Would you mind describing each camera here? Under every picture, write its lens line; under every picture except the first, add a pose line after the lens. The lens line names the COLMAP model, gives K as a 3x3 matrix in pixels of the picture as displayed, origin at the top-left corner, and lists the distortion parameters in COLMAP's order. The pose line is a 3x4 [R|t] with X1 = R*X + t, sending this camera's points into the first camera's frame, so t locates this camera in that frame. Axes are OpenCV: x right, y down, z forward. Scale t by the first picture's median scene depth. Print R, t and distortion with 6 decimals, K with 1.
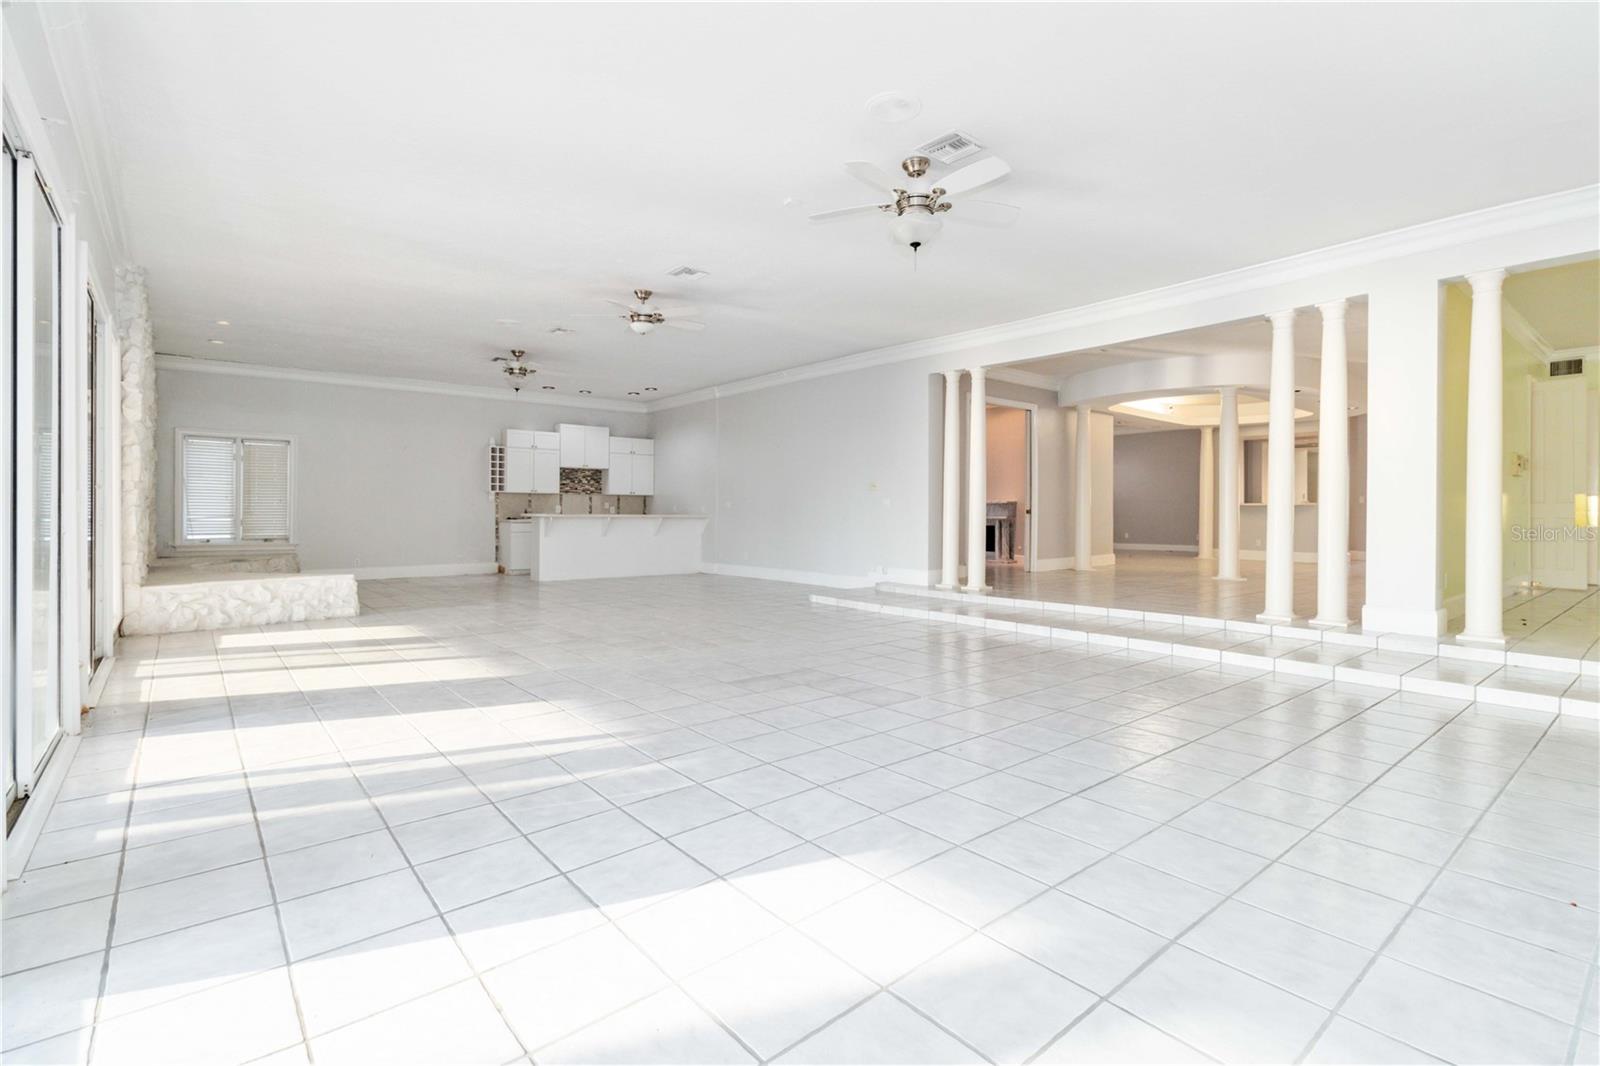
lens RADIAL K [[751.0, 0, 808.2], [0, 751.0, 522.7], [0, 0, 1]] dist [0.003858, 0.000330]
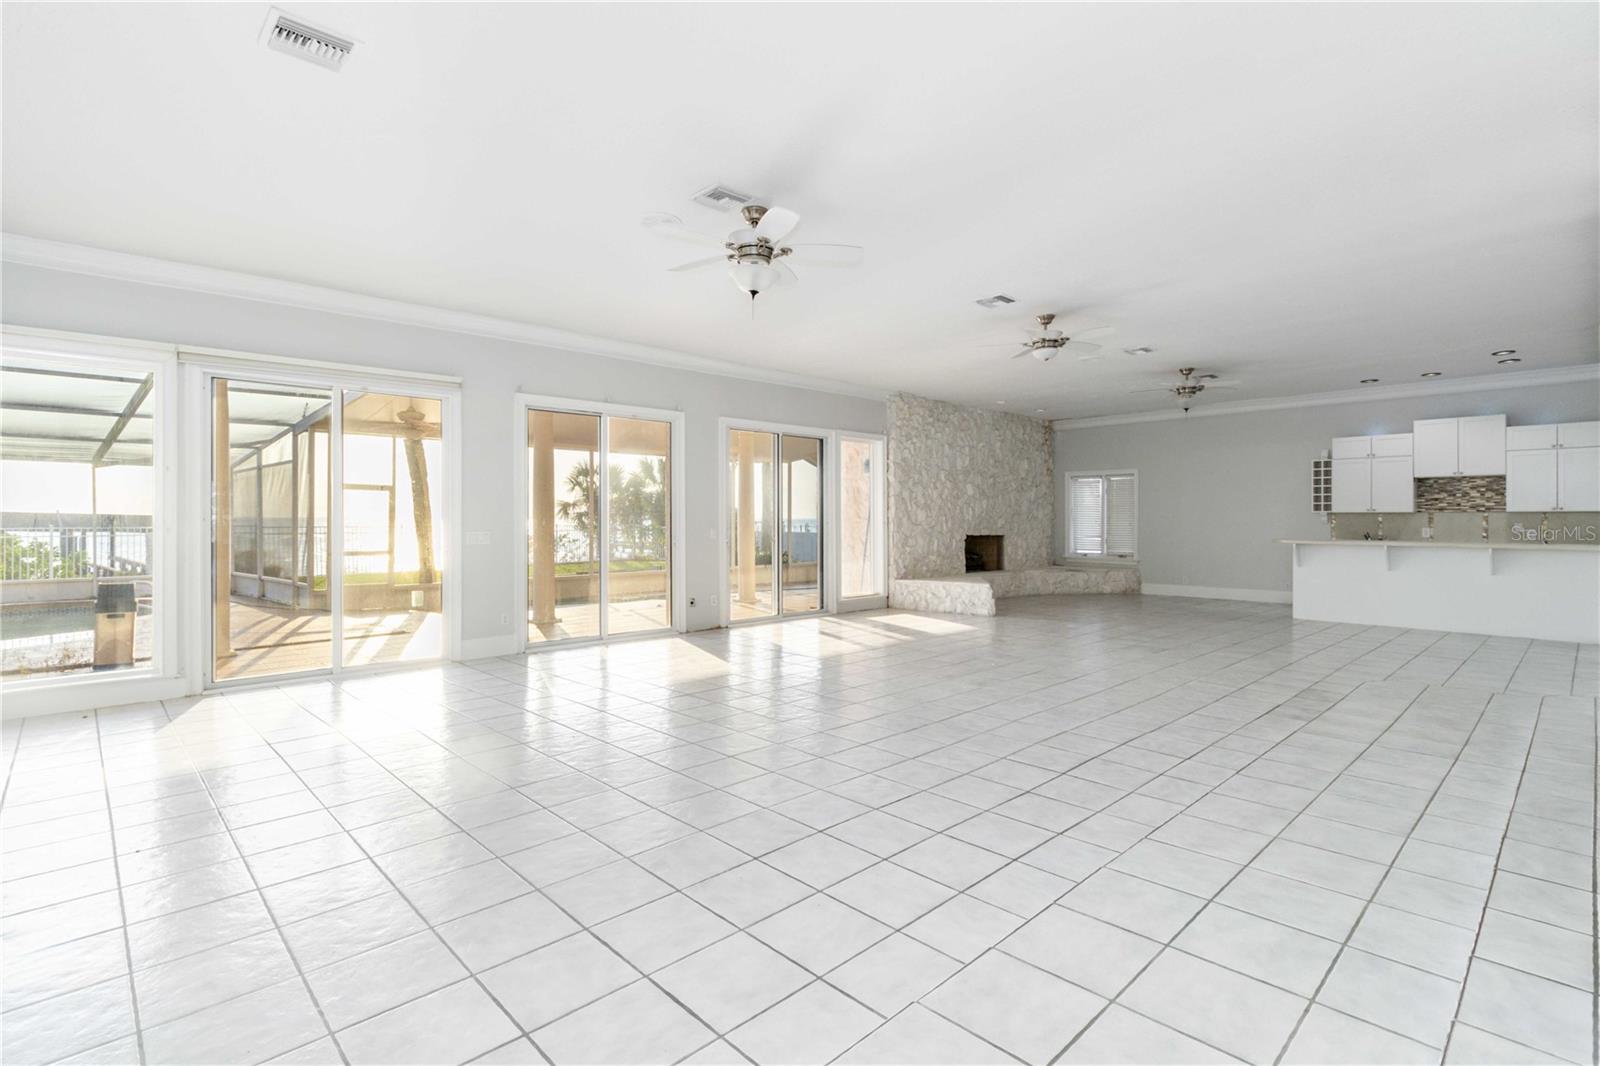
lens RADIAL K [[751.0, 0, 803.8], [0, 751.0, 523.5], [0, 0, 1]] dist [0.003858, 0.000330]
pose [[0.071682, 0.000613, -0.997427, 0.405358], [-0.014087, 0.999901, -0.000398, -0.019335], [0.997328, 0.014079, 0.071684, 0.343835]]
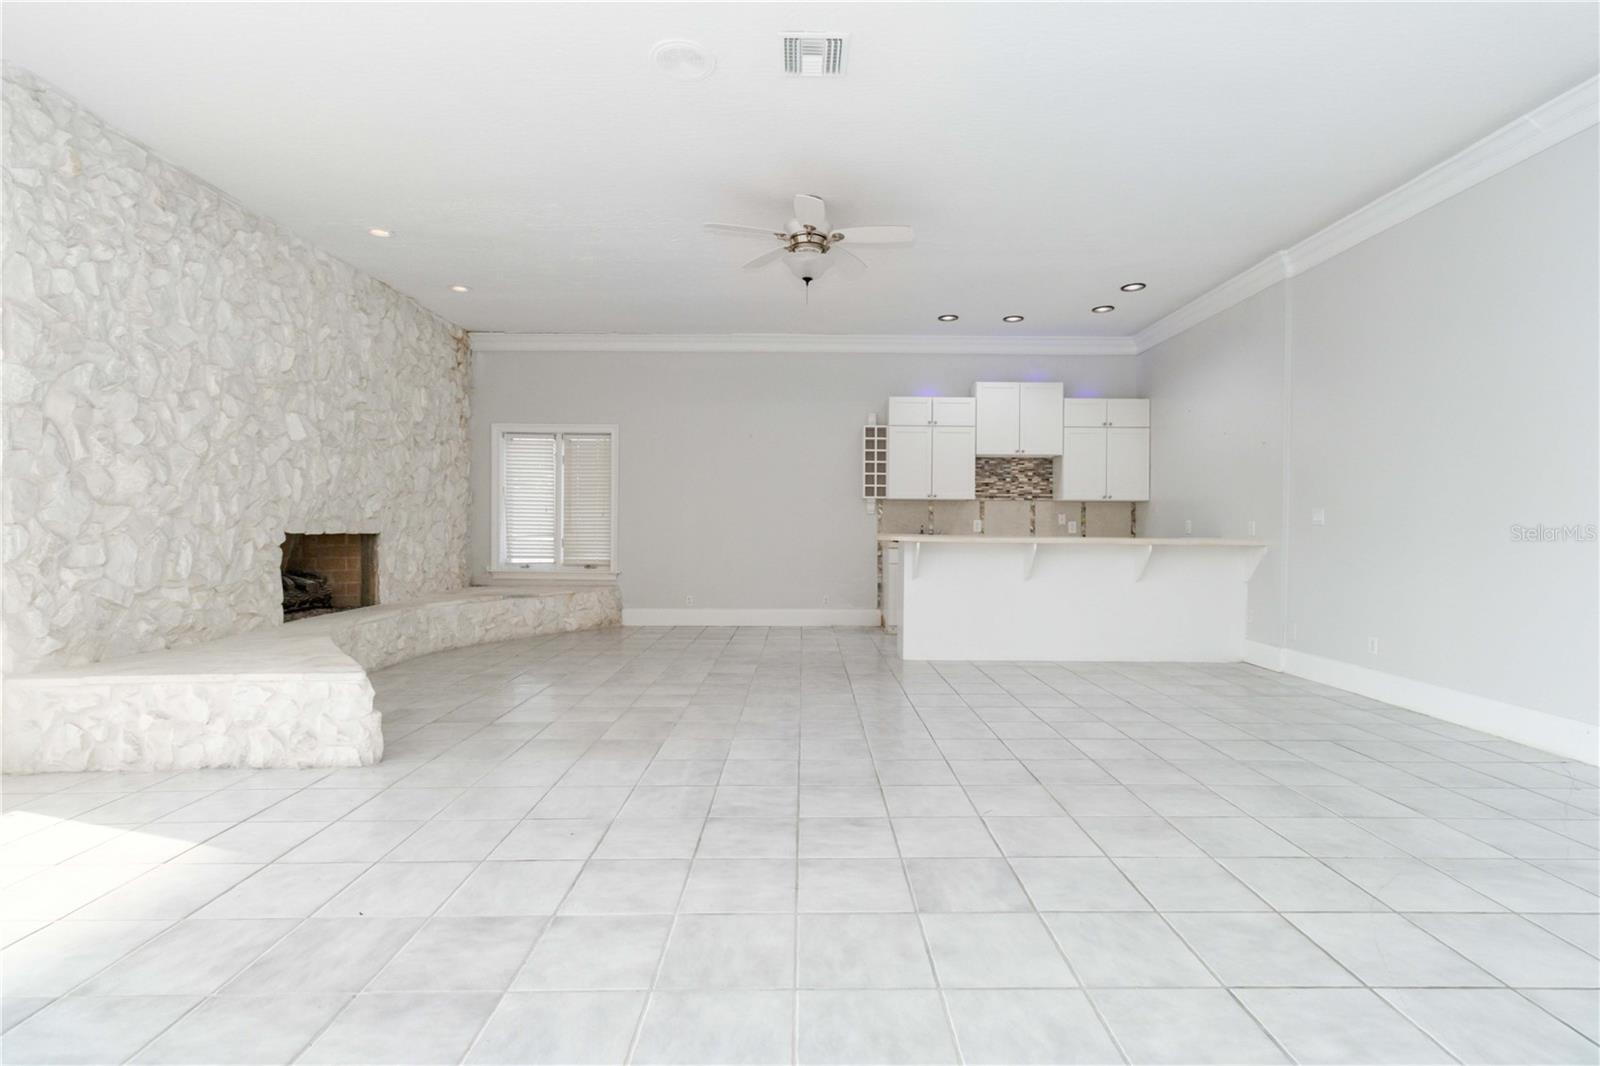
lens RADIAL K [[751.0, 0, 819.8], [0, 751.0, 524.4], [0, 0, 1]] dist [0.003858, 0.000330]
pose [[0.783974, 0.002460, -0.620789, -0.061739], [-0.012032, 0.999865, -0.011233, -0.011560], [0.620677, 0.016275, 0.783898, 0.481371]]
